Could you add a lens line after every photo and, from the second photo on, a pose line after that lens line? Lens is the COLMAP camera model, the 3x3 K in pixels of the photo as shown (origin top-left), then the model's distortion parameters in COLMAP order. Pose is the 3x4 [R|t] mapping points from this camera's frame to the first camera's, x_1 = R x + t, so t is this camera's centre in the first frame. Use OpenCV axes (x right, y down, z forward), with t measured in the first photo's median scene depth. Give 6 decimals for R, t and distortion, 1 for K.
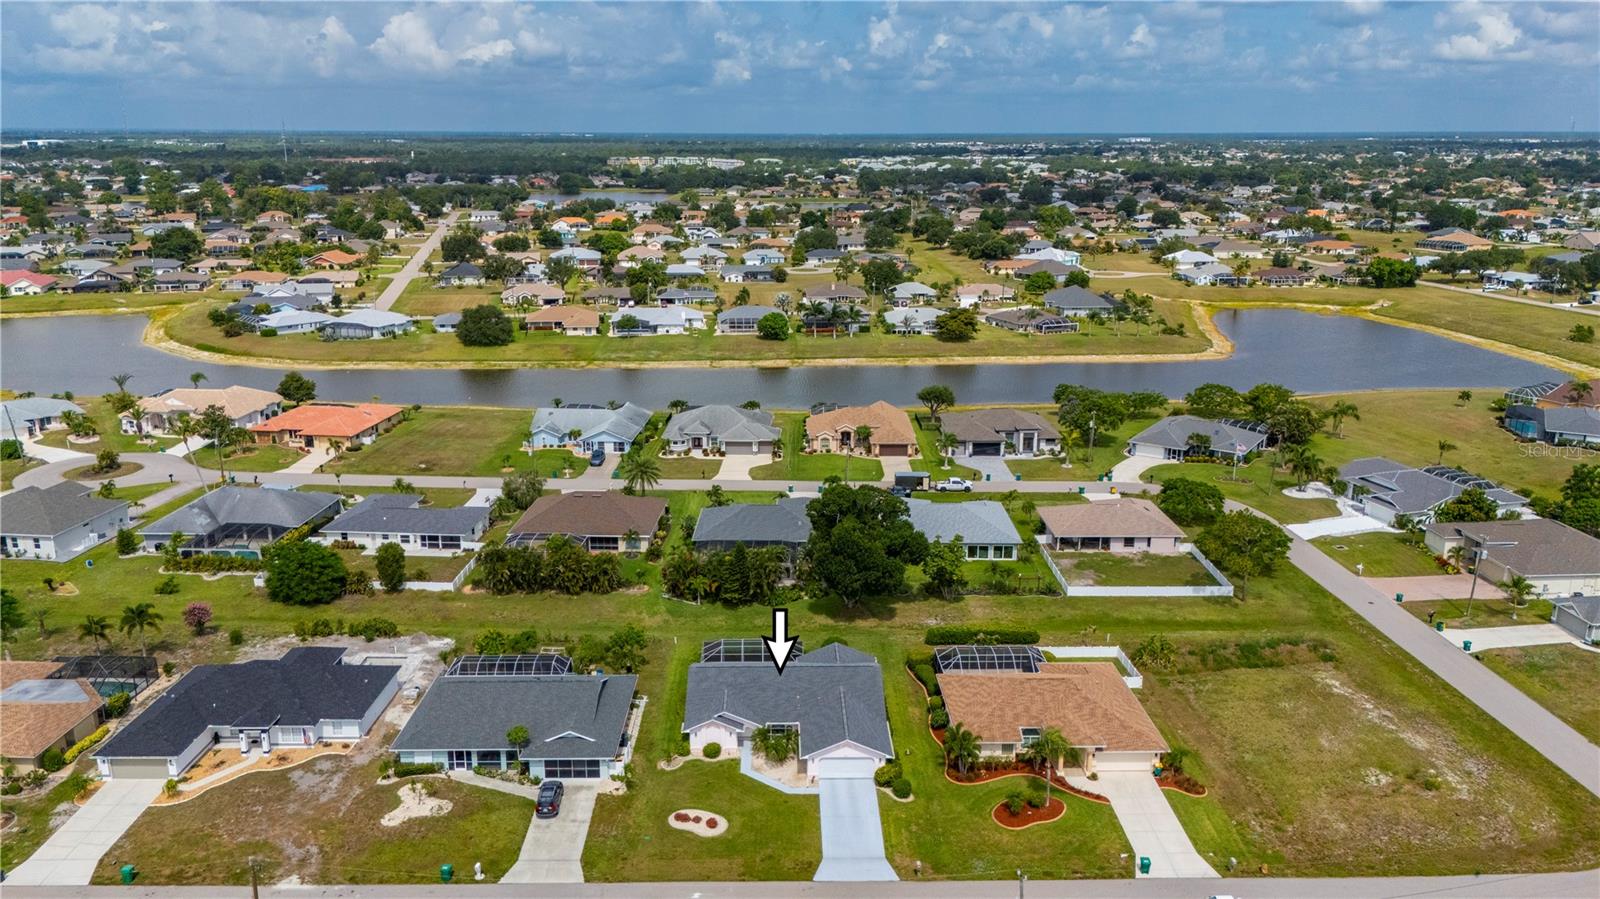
lens RADIAL K [[1179.6, 0, 800.0], [0, 1179.6, 449.5], [0, 0, 1]] dist [0.074679, -0.084328]
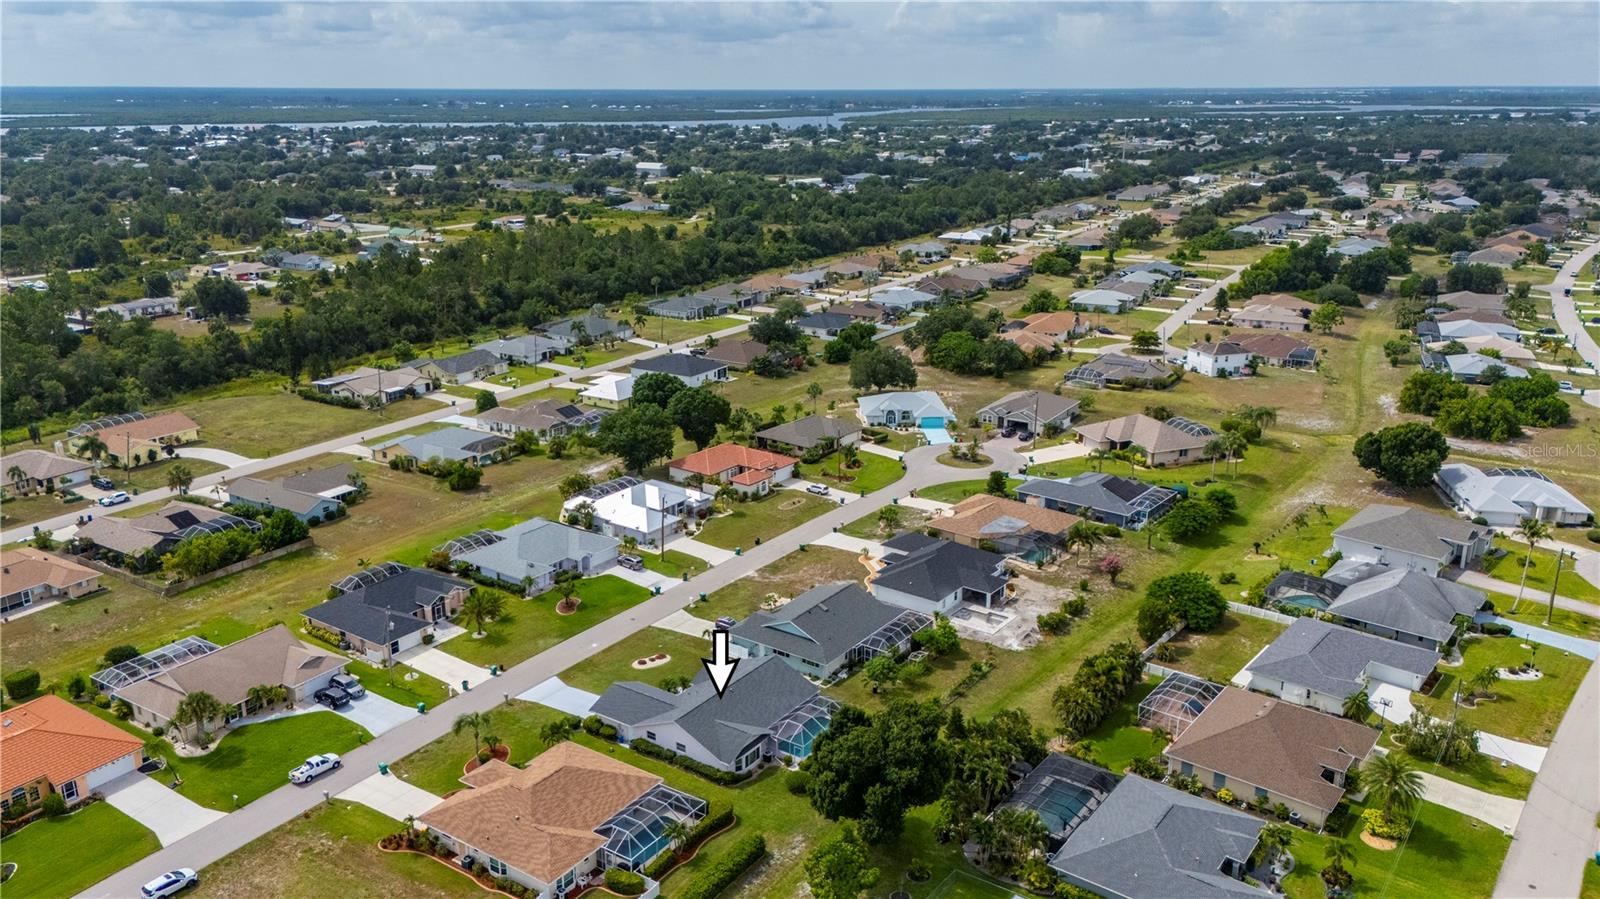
lens RADIAL K [[1179.6, 0, 800.0], [0, 1179.6, 449.5], [0, 0, 1]] dist [0.074679, -0.084328]
pose [[-0.585270, 0.232330, -0.776841, 0.851659], [-0.211755, 0.881027, 0.423025, -0.566580], [0.782700, 0.412084, -0.466442, 1.601999]]
